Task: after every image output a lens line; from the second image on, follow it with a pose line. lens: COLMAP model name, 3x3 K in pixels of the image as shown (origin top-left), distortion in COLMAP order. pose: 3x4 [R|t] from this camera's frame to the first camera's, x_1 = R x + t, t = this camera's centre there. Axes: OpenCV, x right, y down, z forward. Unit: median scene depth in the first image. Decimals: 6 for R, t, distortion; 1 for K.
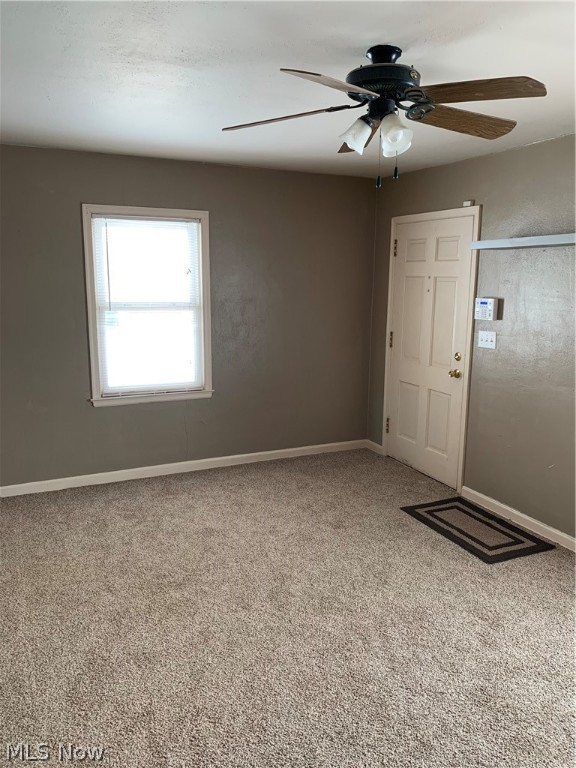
lens RADIAL K [[569.9, 0, 288.0], [0, 569.9, 384.0], [0, 0, 1]] dist [0.081270, 0.001927]
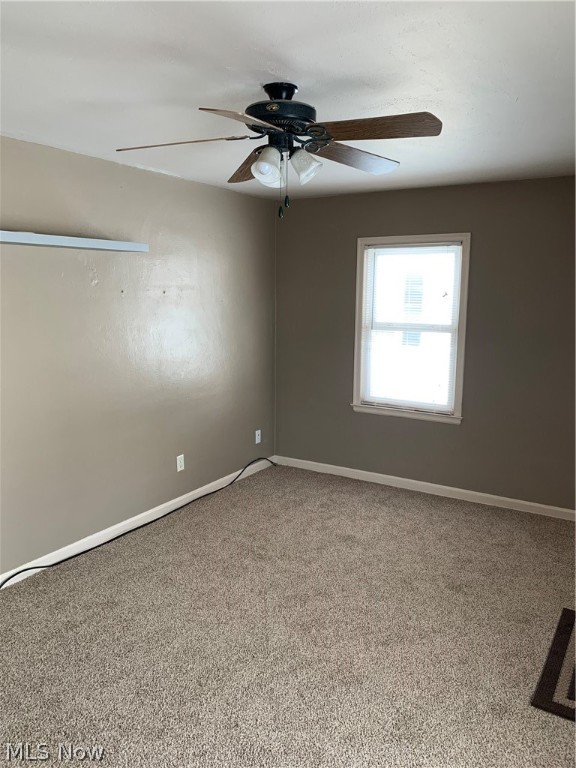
lens RADIAL K [[569.9, 0, 288.0], [0, 569.9, 384.0], [0, 0, 1]] dist [0.081270, 0.001927]
pose [[0.591685, 0.137850, -0.794296, 0.498284], [-0.160275, 0.985719, 0.051680, -0.052311], [0.790076, 0.096728, 0.605329, 0.197853]]
